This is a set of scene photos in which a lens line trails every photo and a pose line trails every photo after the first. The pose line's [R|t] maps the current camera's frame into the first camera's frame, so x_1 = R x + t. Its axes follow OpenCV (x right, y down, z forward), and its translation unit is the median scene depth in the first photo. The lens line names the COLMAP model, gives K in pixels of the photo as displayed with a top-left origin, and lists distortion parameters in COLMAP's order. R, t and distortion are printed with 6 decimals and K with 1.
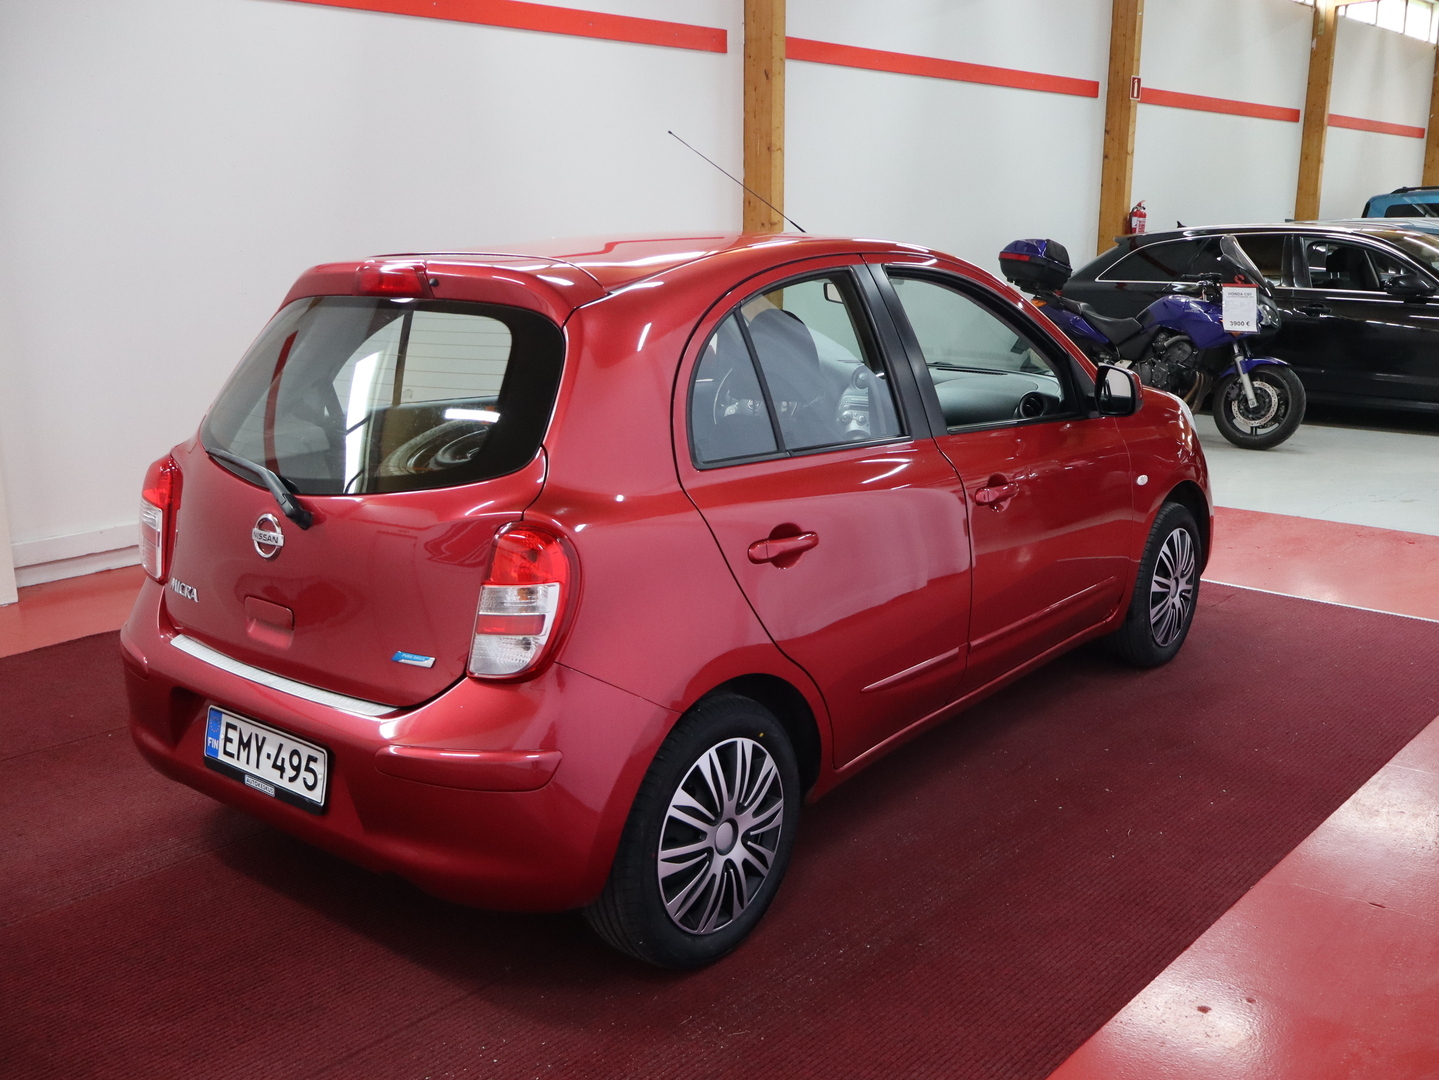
lens RADIAL K [[1292.7, 0, 879.1], [0, 1292.7, 480.3], [0, 0, 1]] dist [-0.009316, -0.007673]
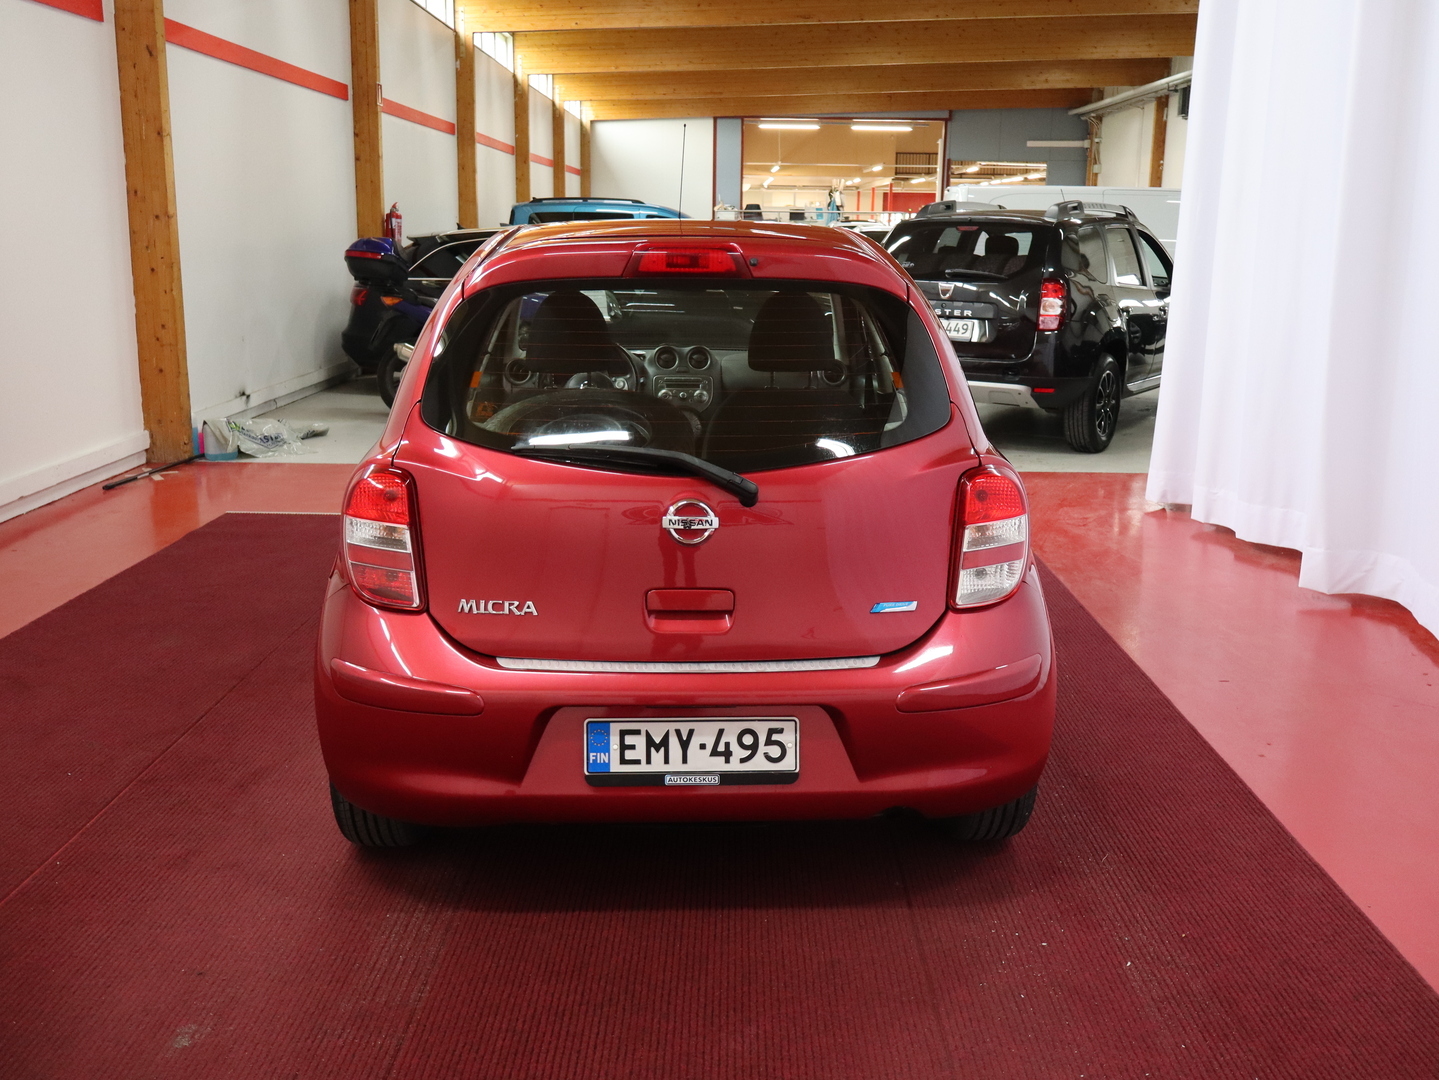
lens RADIAL K [[1199.3, 0, 830.7], [0, 1199.3, 457.3], [0, 0, 1]] dist [-0.015909, 0.006993]
pose [[0.778062, -0.099337, 0.620283, -0.912372], [0.104192, 0.994148, 0.028516, -0.018973], [-0.619486, 0.042441, 0.783859, 0.212484]]
